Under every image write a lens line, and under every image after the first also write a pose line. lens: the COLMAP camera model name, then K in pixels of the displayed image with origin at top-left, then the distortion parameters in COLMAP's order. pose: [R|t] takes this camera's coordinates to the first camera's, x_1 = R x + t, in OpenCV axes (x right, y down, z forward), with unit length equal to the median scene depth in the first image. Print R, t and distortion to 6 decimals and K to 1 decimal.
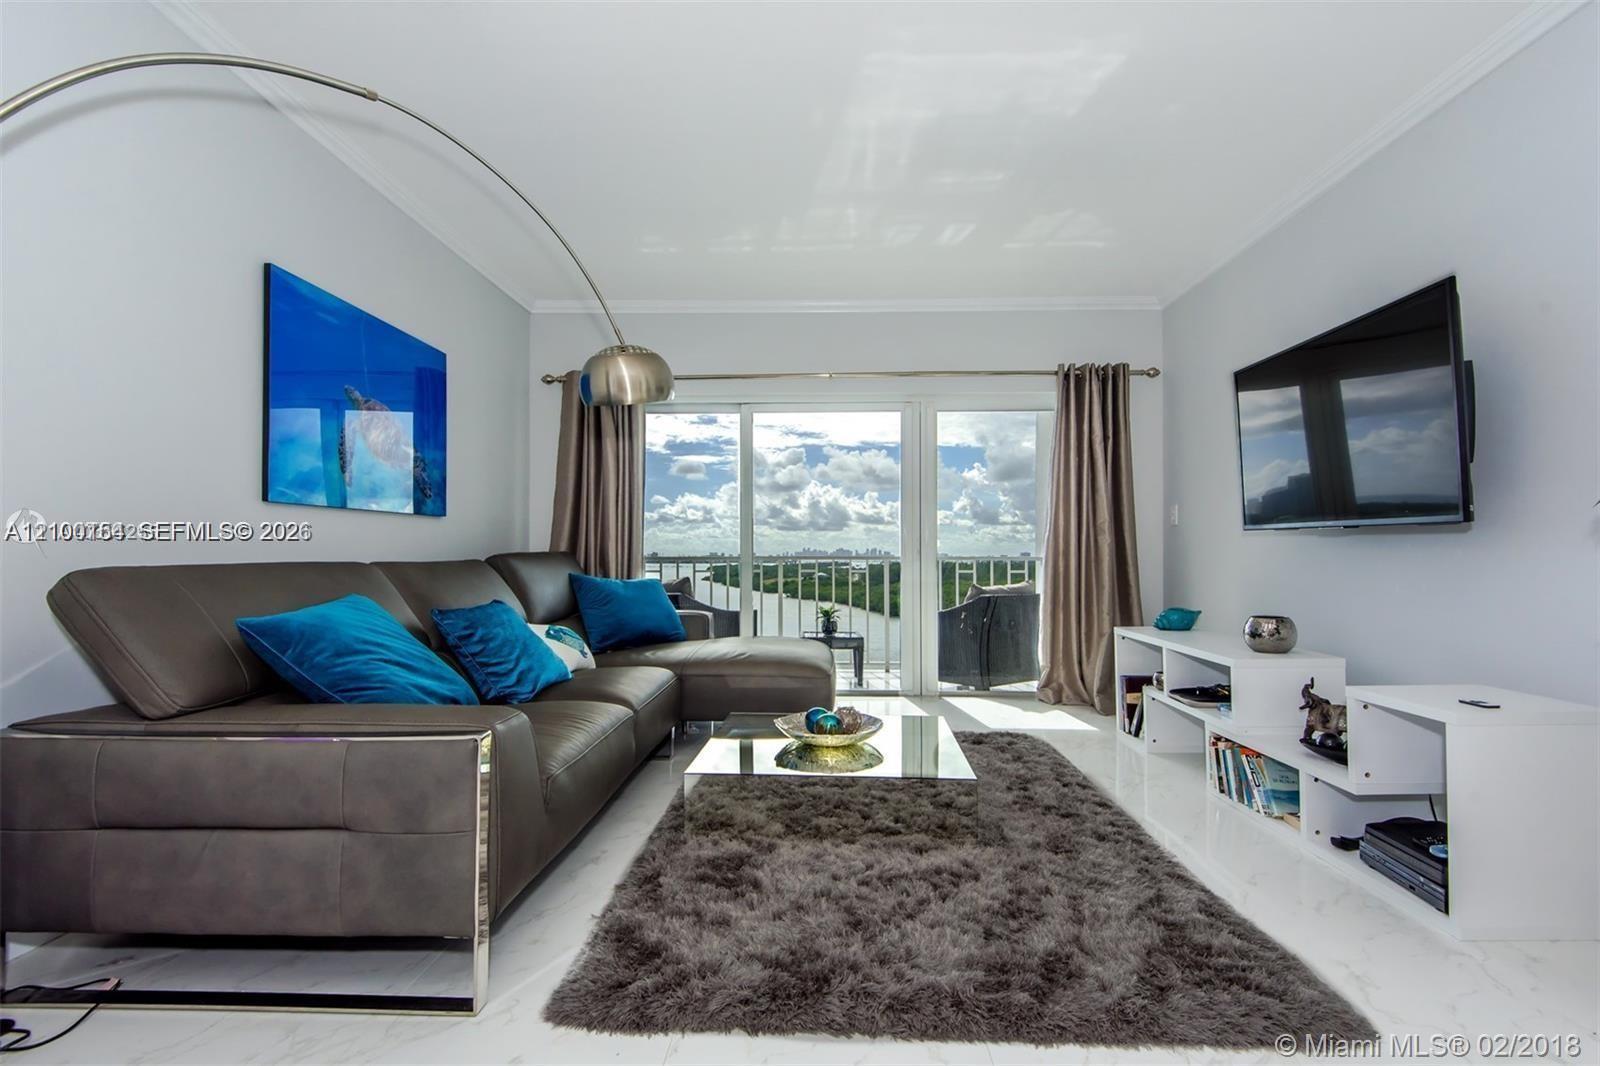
lens RADIAL K [[799.8, 0, 795.1], [0, 799.8, 544.7], [0, 0, 1]] dist [0.017643, -0.000974]
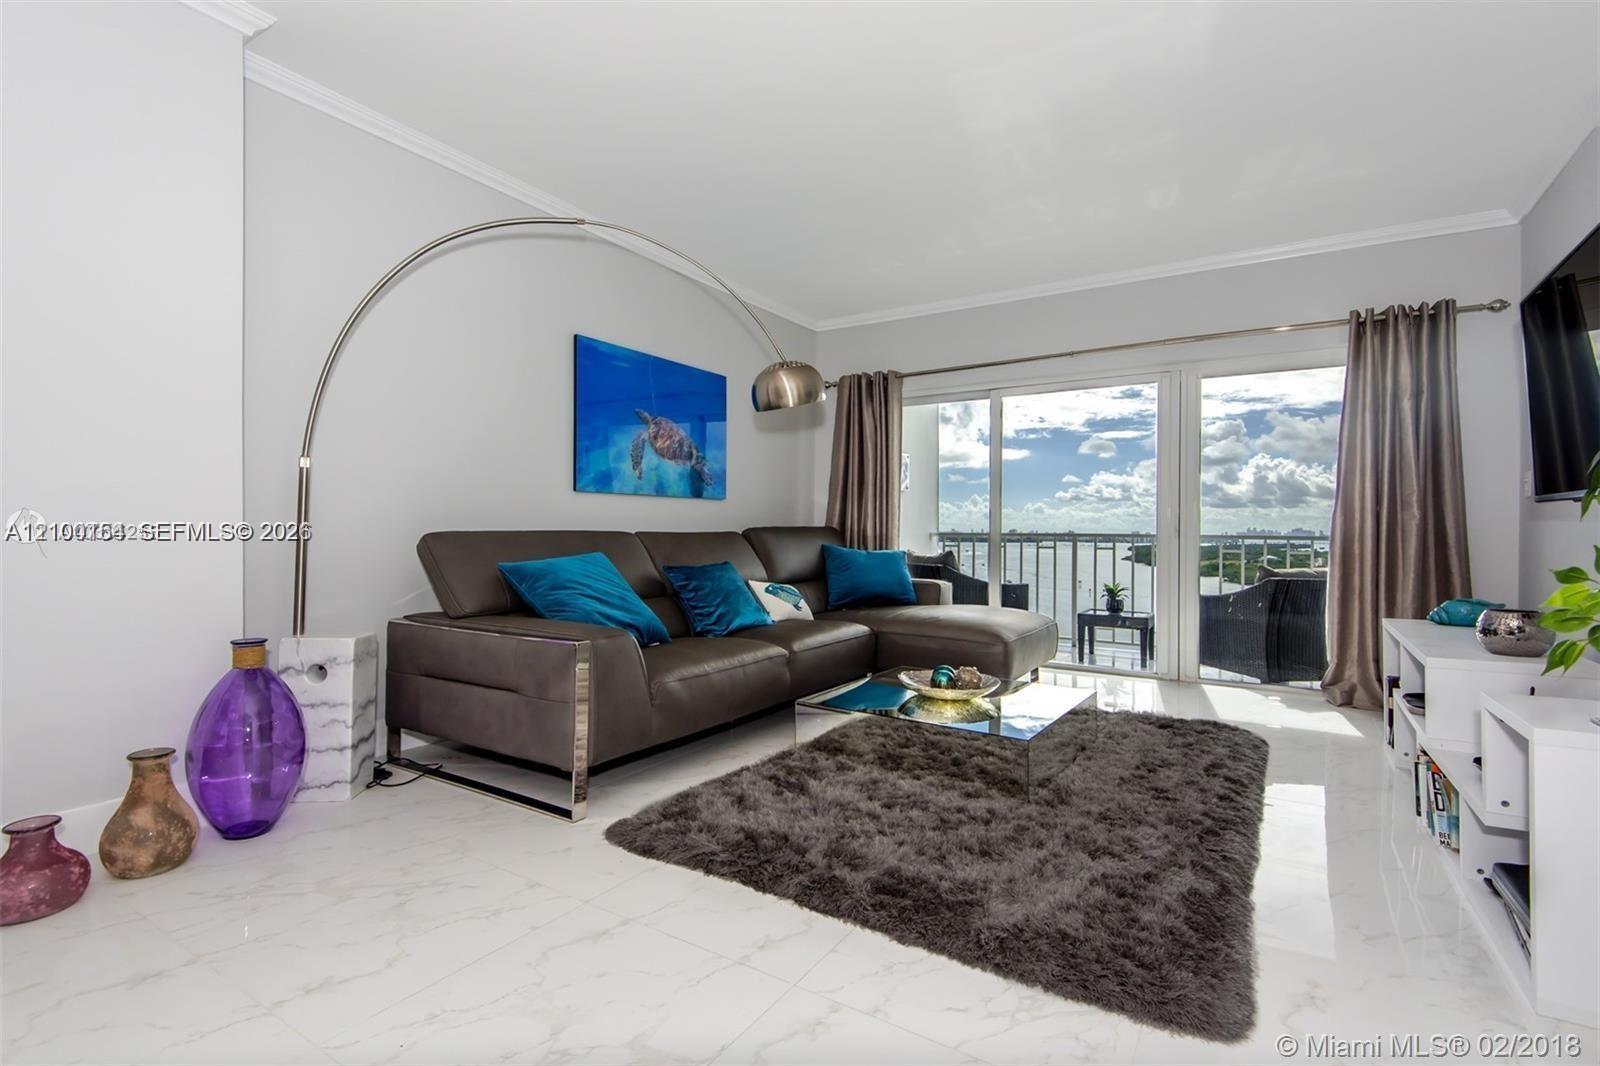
lens RADIAL K [[745.0, 0, 782.5], [0, 745.0, 529.0], [0, 0, 1]] dist [0.052672, -0.026782]
pose [[0.860854, 0.006499, -0.508810, 0.347422], [-0.002753, 0.999963, 0.008113, 0.004495], [0.508844, -0.005584, 0.860840, -0.016579]]
